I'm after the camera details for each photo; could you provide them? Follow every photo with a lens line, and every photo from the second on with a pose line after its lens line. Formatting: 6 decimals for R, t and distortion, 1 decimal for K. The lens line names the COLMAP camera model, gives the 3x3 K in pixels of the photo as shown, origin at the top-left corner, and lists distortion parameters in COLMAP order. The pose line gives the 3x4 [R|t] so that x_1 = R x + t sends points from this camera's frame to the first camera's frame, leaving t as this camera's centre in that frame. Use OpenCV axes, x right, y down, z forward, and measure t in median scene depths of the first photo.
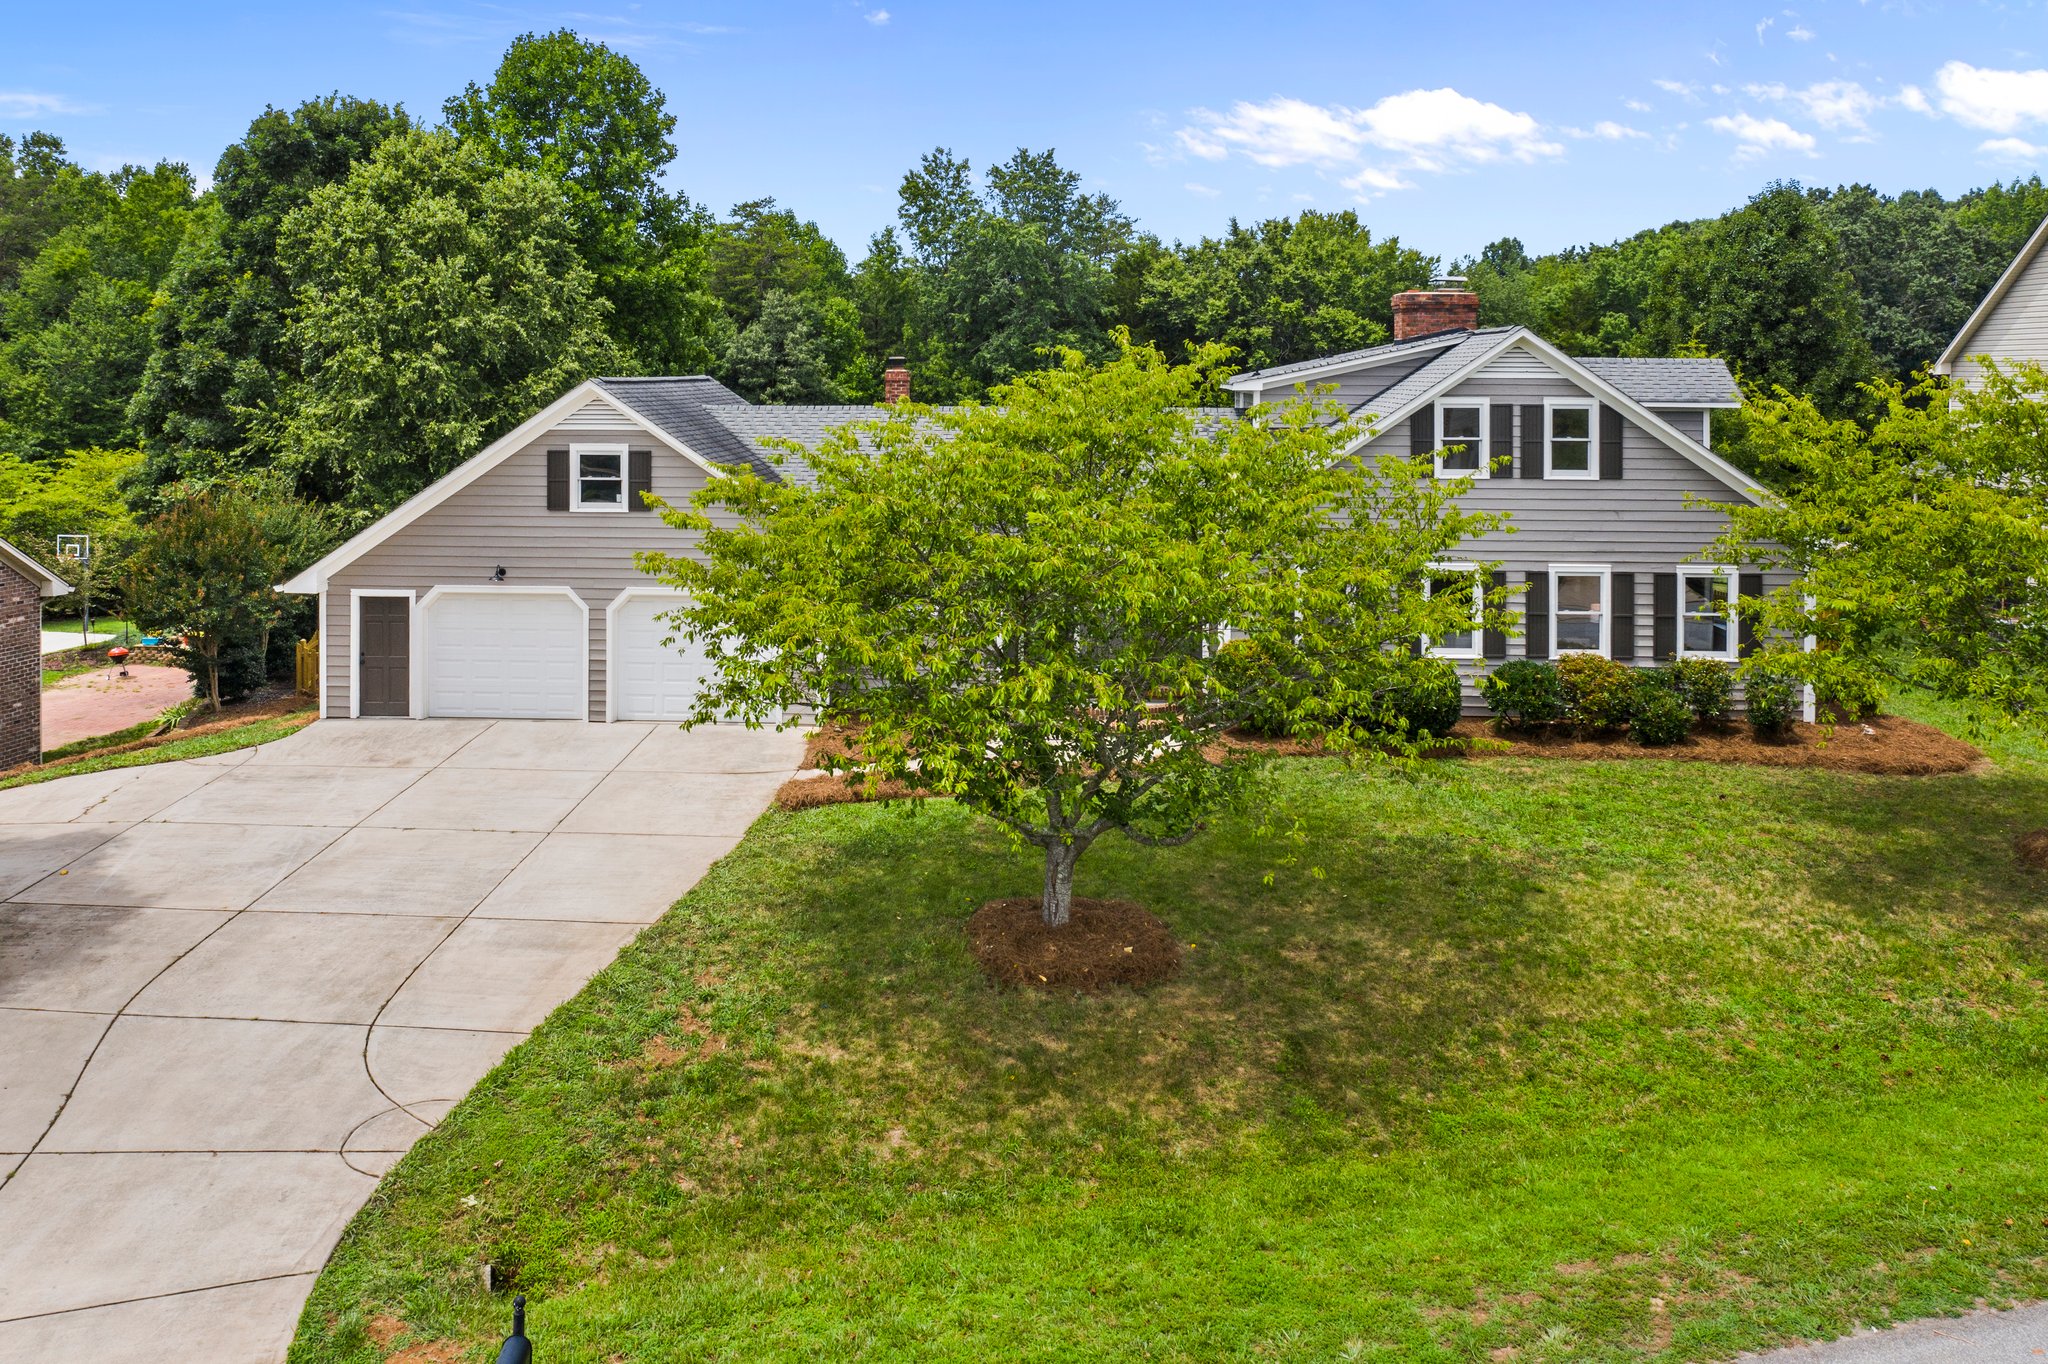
lens RADIAL K [[1667.0, 0, 1011.1], [0, 1667.0, 366.2], [0, 0, 1]] dist [-0.034507, 0.000379]
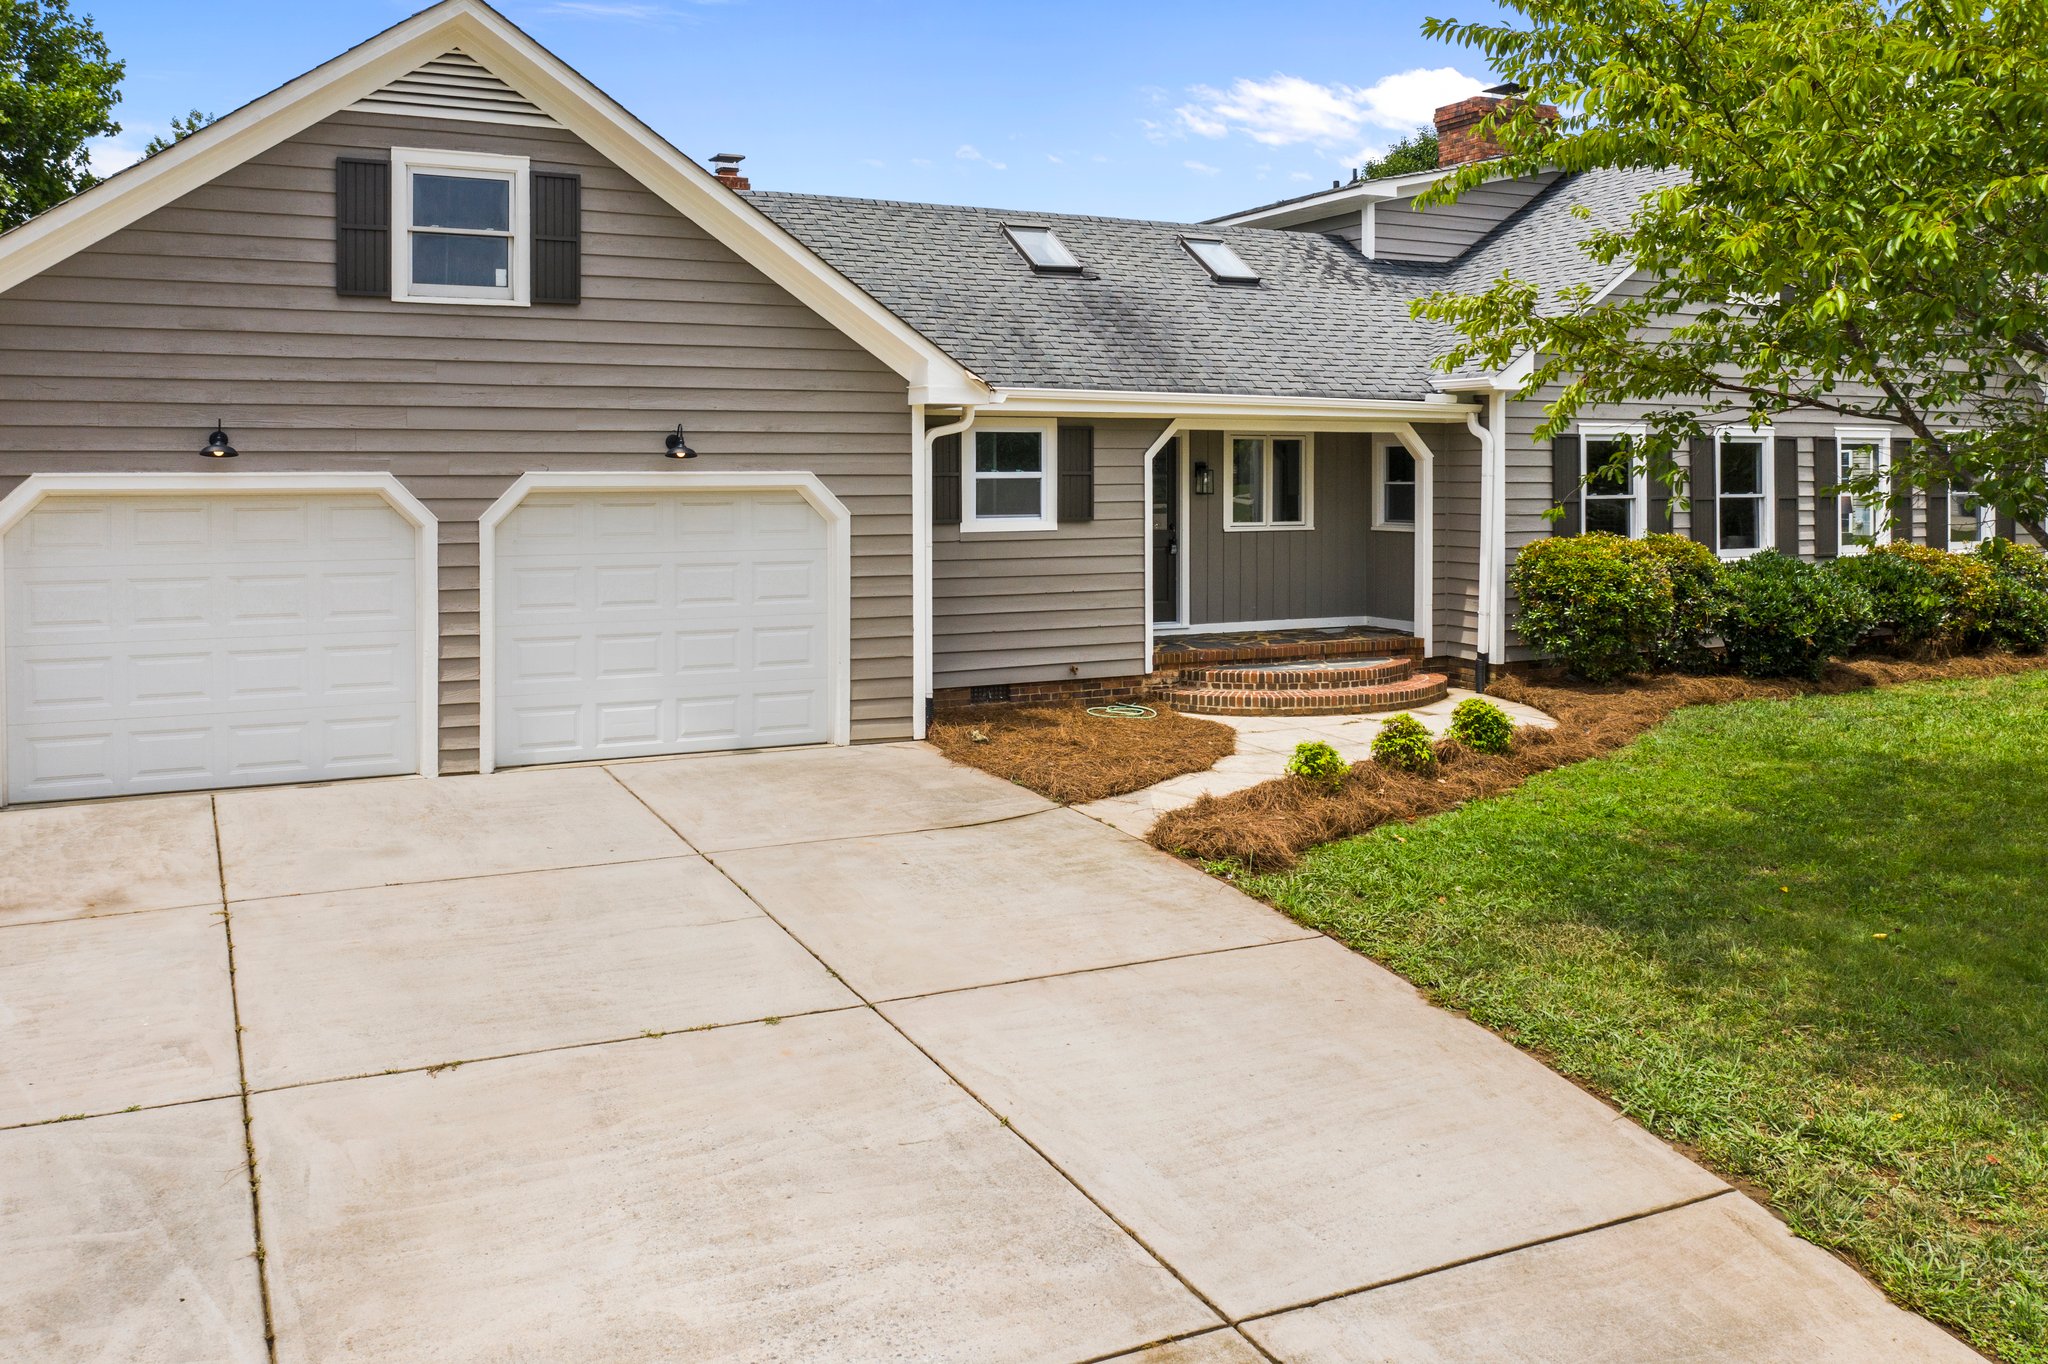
lens RADIAL K [[1659.0, 0, 1008.4], [0, 1659.0, 492.6], [0, 0, 1]] dist [-0.033582, 0.001002]
pose [[0.869327, -0.010767, 0.494121, -0.228329], [0.004968, 0.999903, 0.013049, 0.089638], [-0.494213, -0.008889, 0.869295, 0.363617]]
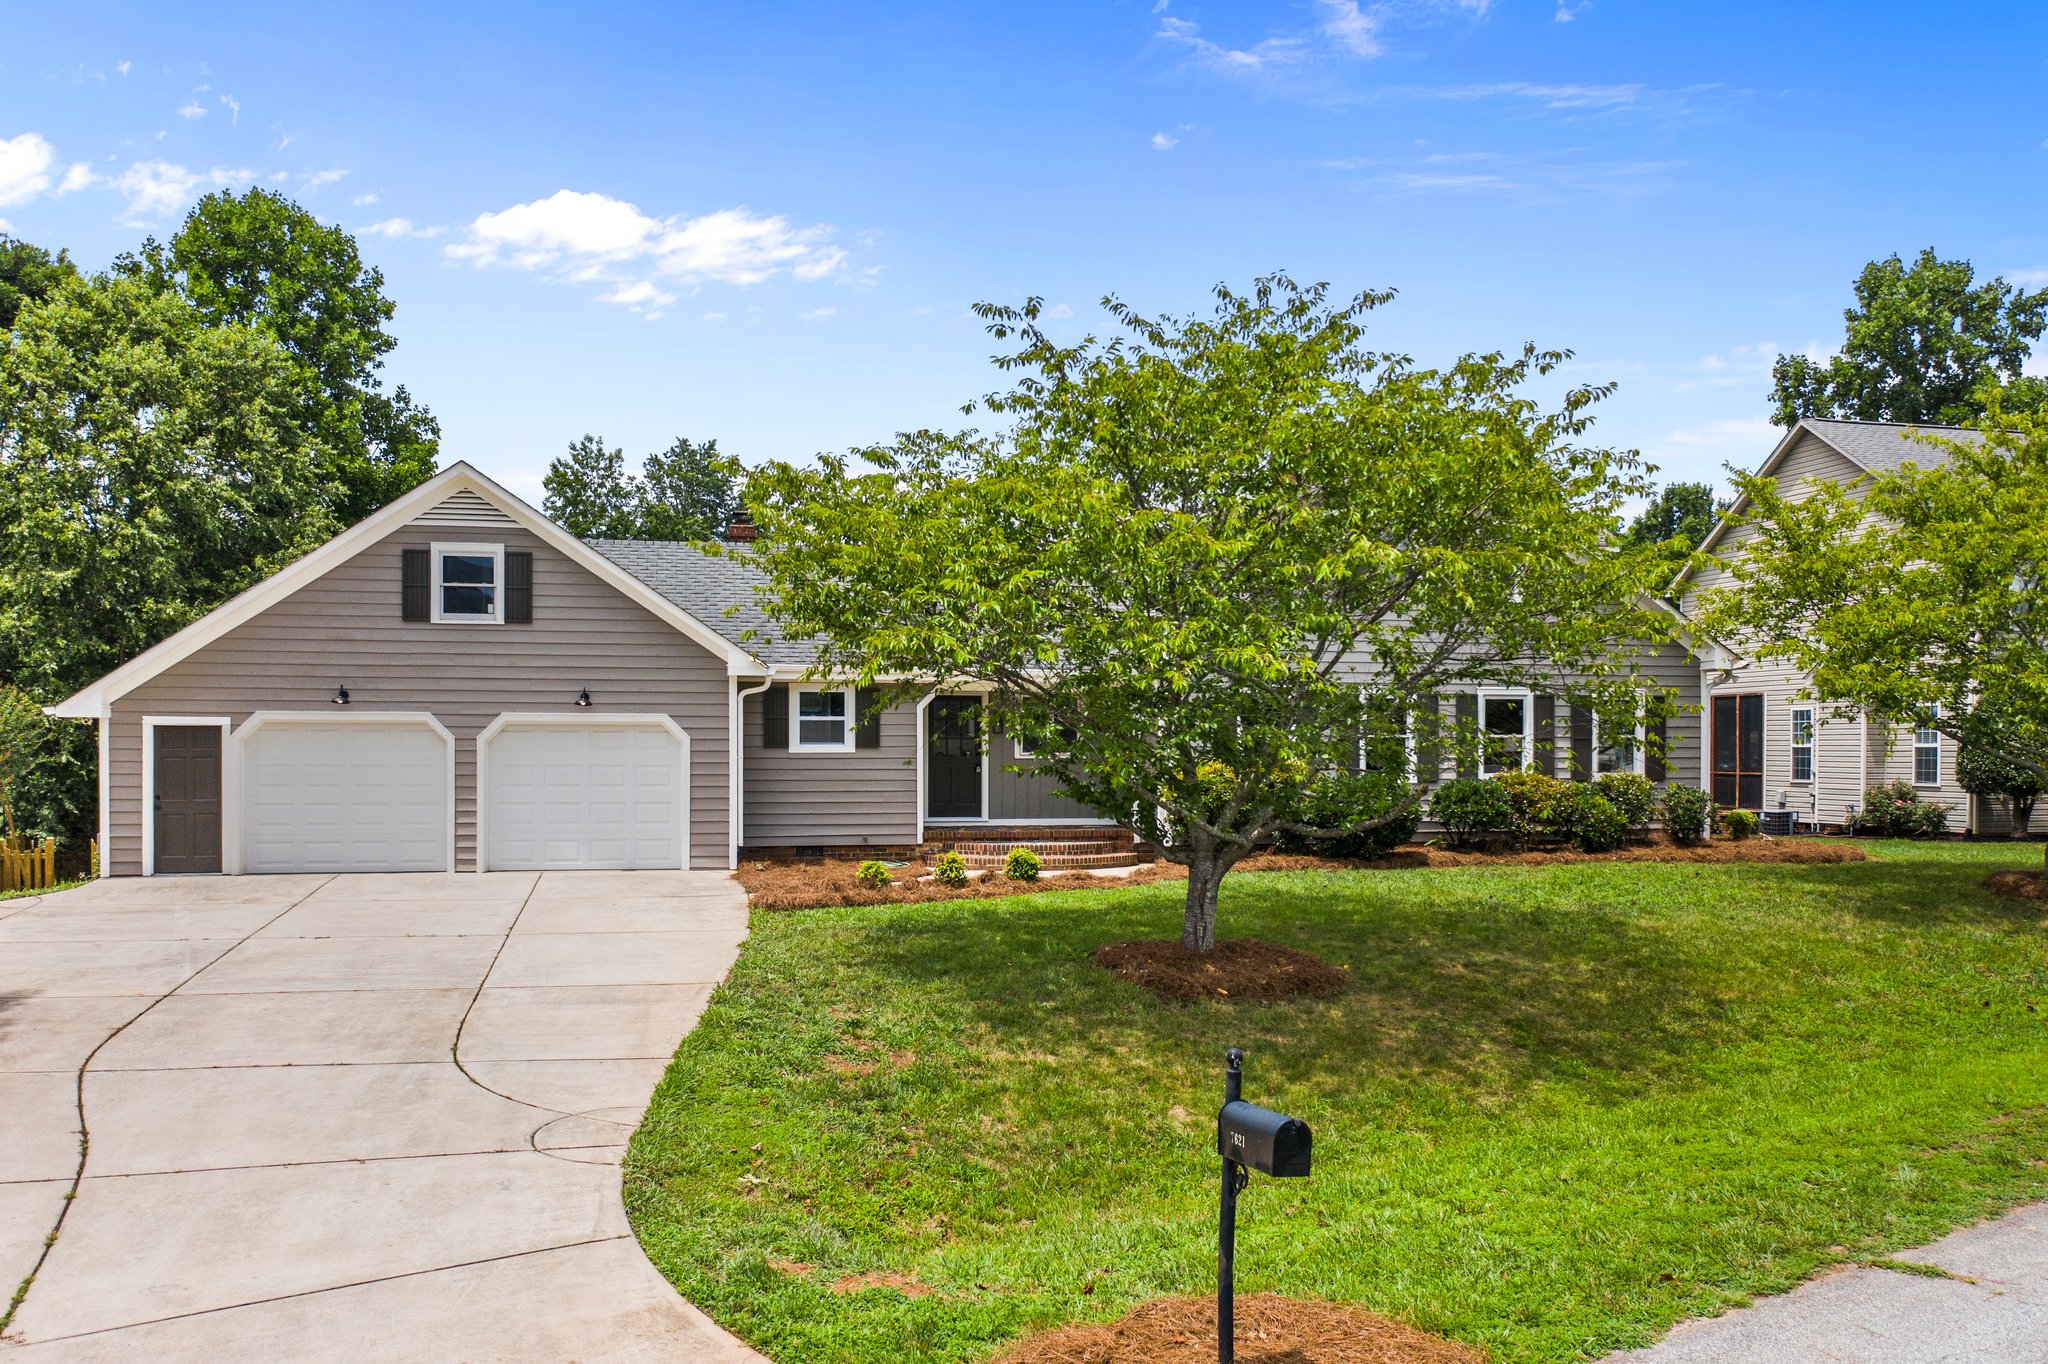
lens RADIAL K [[1668.0, 0, 1024.4], [0, 1668.0, 751.4], [0, 0, 1]] dist [-0.037120, 0.012244]
pose [[0.964119, -0.002451, 0.265460, -0.133812], [0.000903, 0.999982, 0.005954, 0.099432], [-0.265470, -0.005501, 0.964103, 0.073508]]
